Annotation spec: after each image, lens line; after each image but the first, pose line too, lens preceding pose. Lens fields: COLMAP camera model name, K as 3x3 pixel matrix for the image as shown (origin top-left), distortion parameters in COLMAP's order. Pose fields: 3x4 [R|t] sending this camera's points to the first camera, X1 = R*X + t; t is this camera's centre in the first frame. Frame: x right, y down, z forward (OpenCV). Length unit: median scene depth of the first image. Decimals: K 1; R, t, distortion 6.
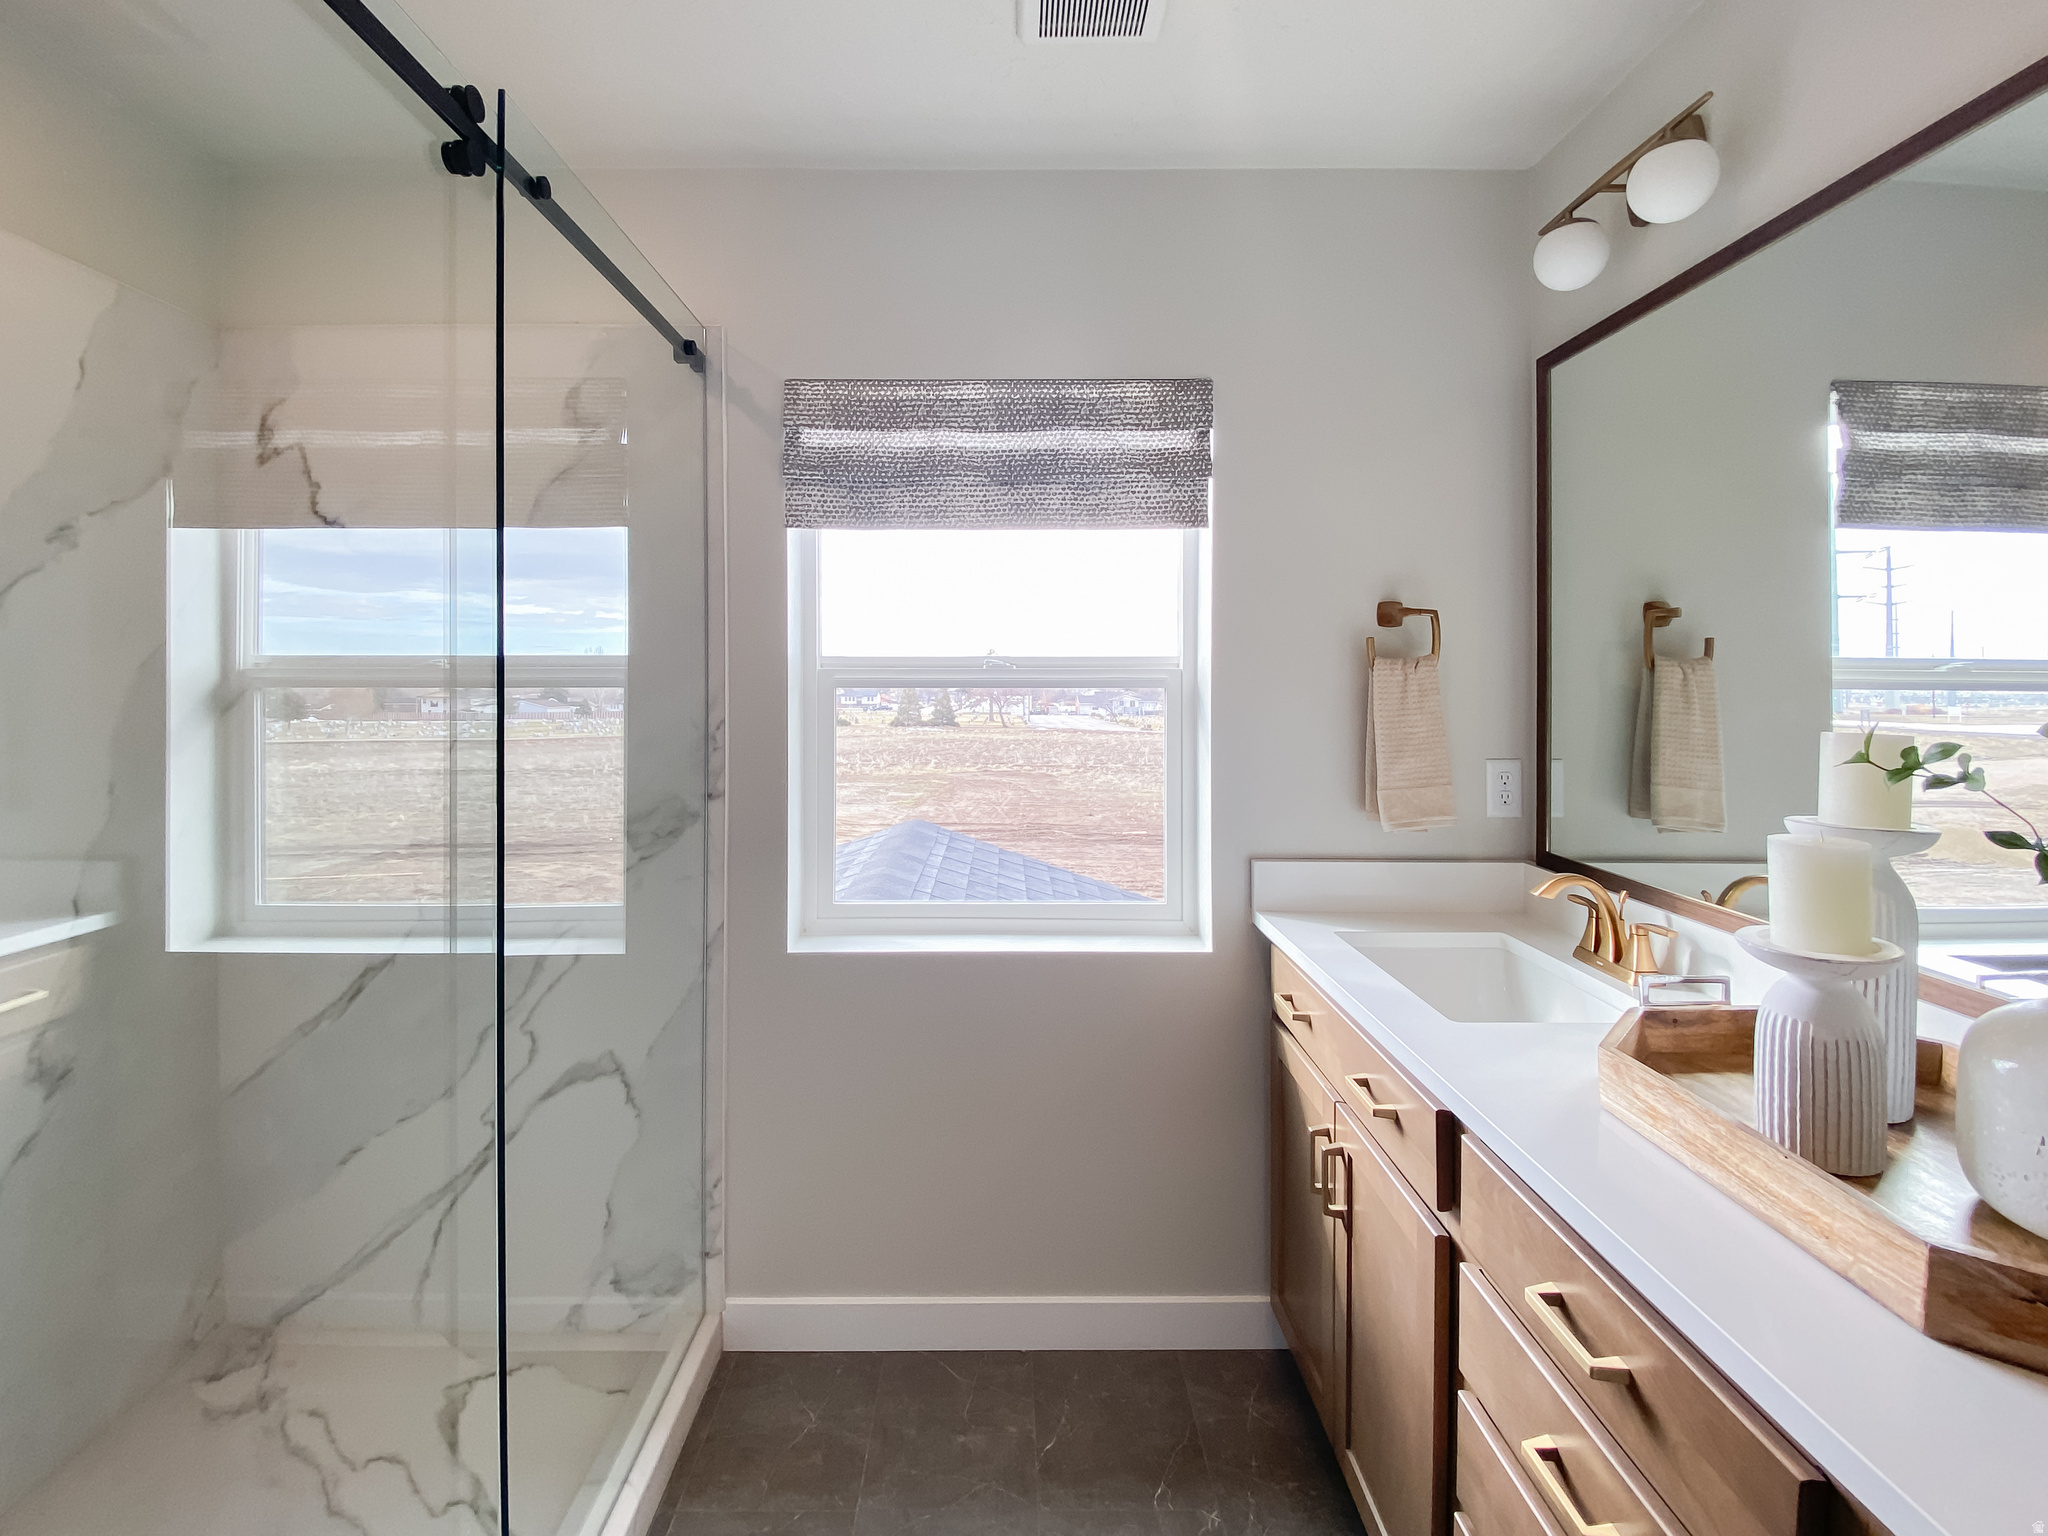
lens RADIAL K [[901.2, 0, 999.8], [0, 901.2, 687.0], [0, 0, 1]] dist [0.042260, -0.032718]
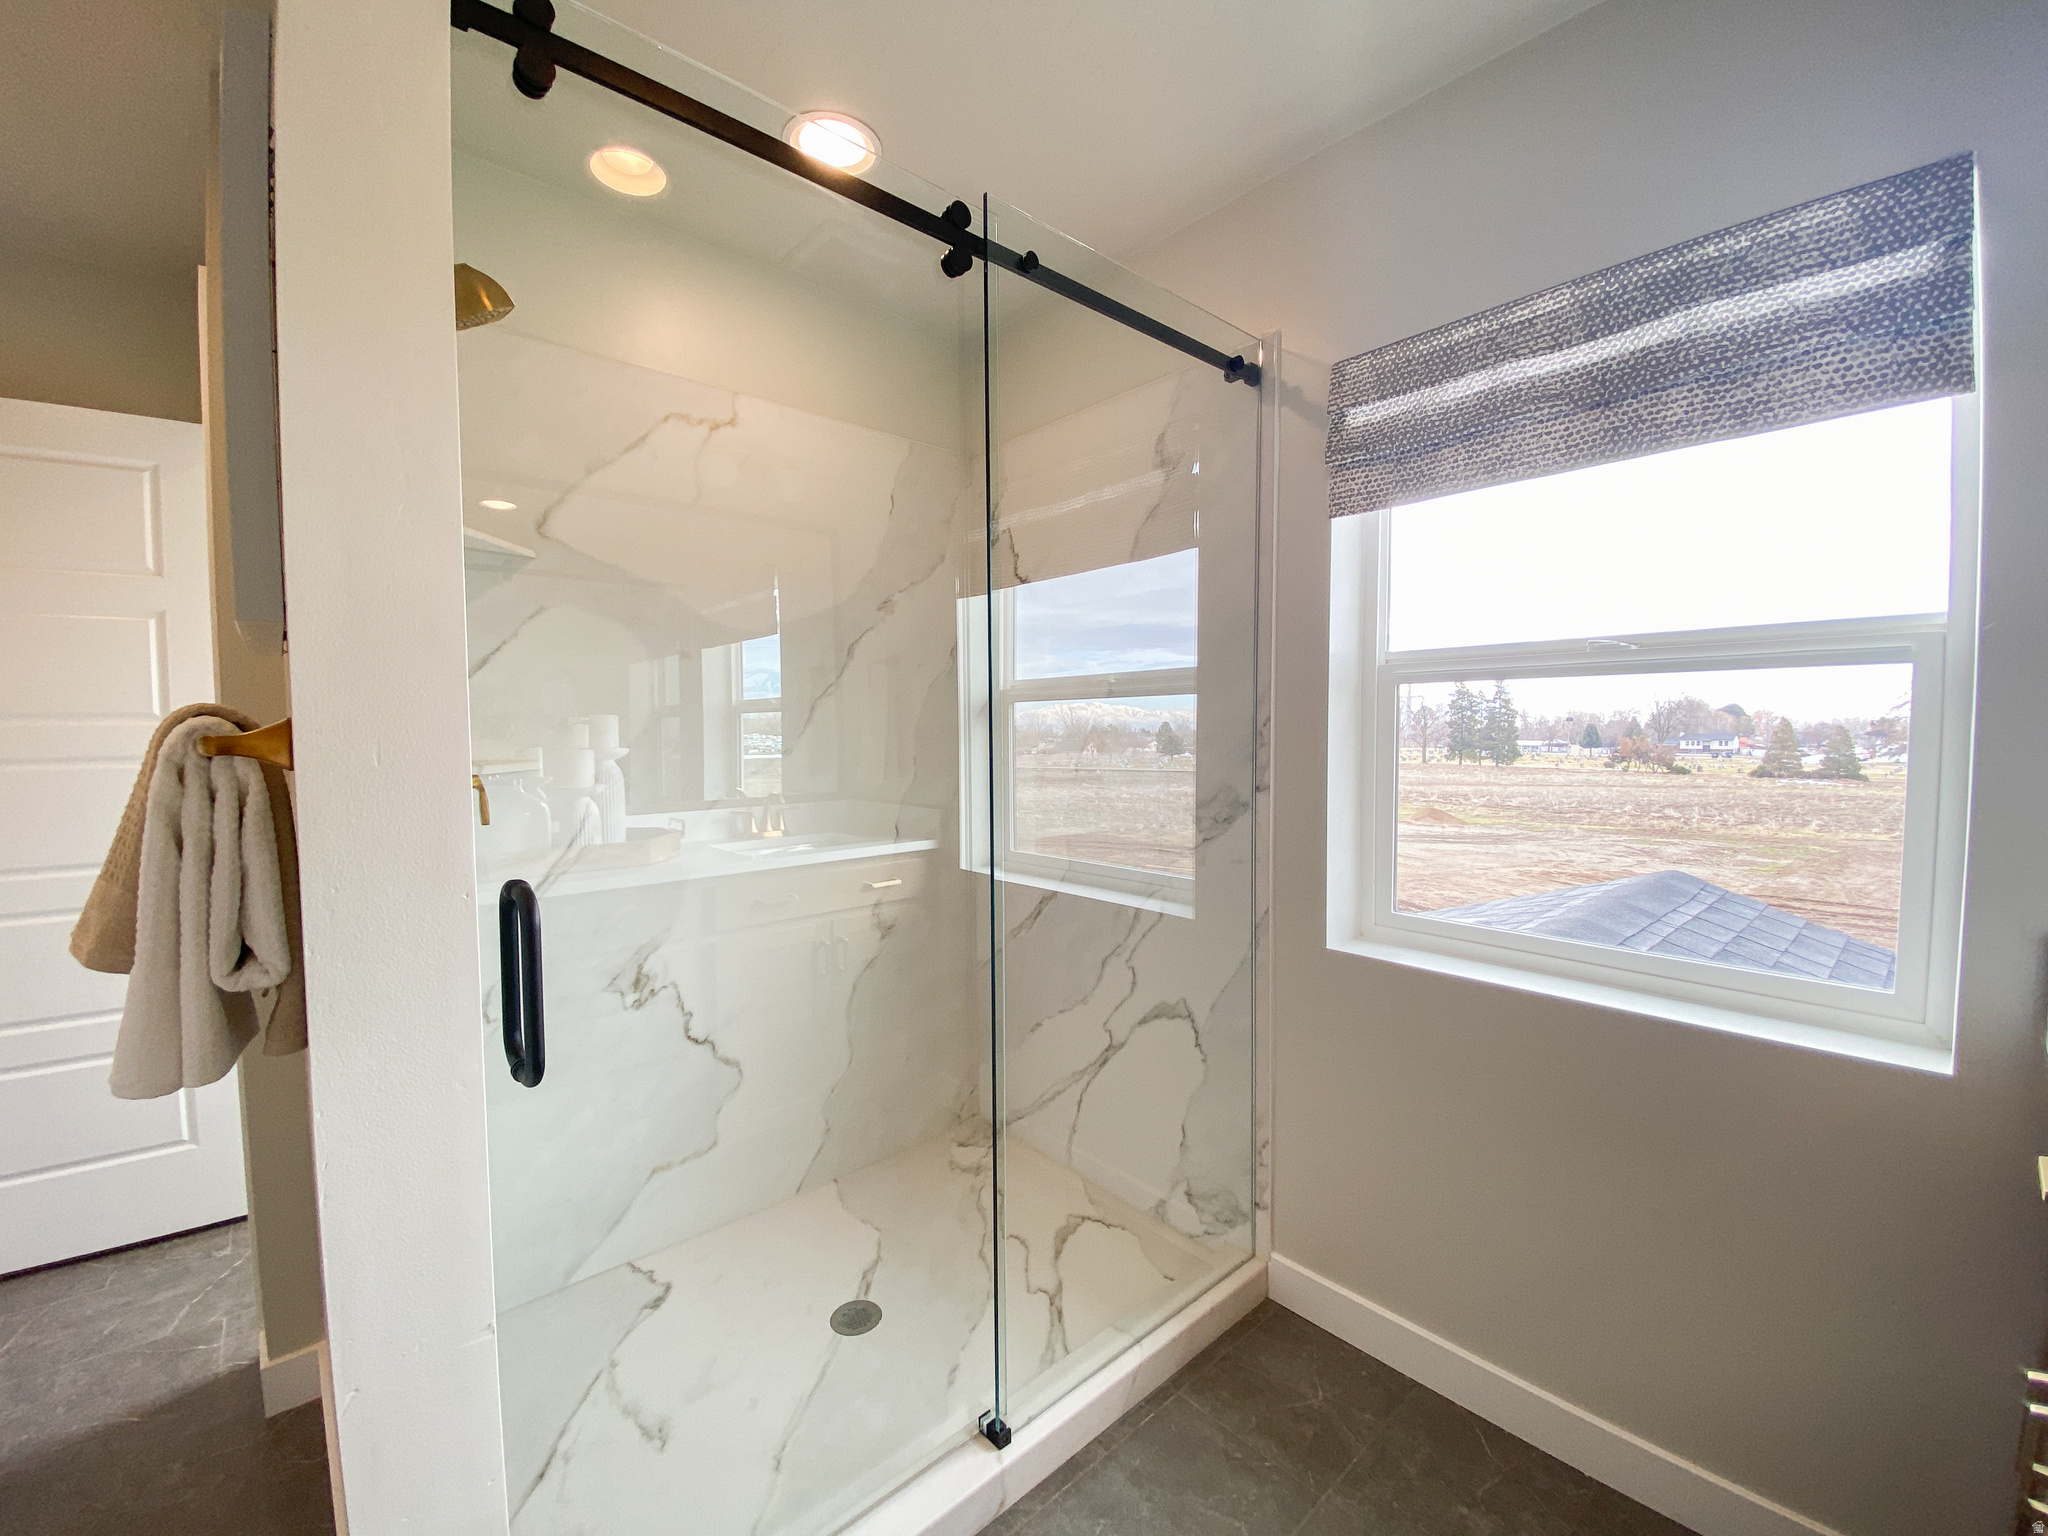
lens RADIAL K [[831.2, 0, 1024.0], [0, 831.2, 768.0], [0, 0, 1]] dist [0.027552, -0.023800]
pose [[0.662189, 0.030930, -0.748699, 0.230843], [0.001489, 0.999091, 0.042591, 0.055721], [0.749336, -0.029318, 0.661541, 0.143023]]
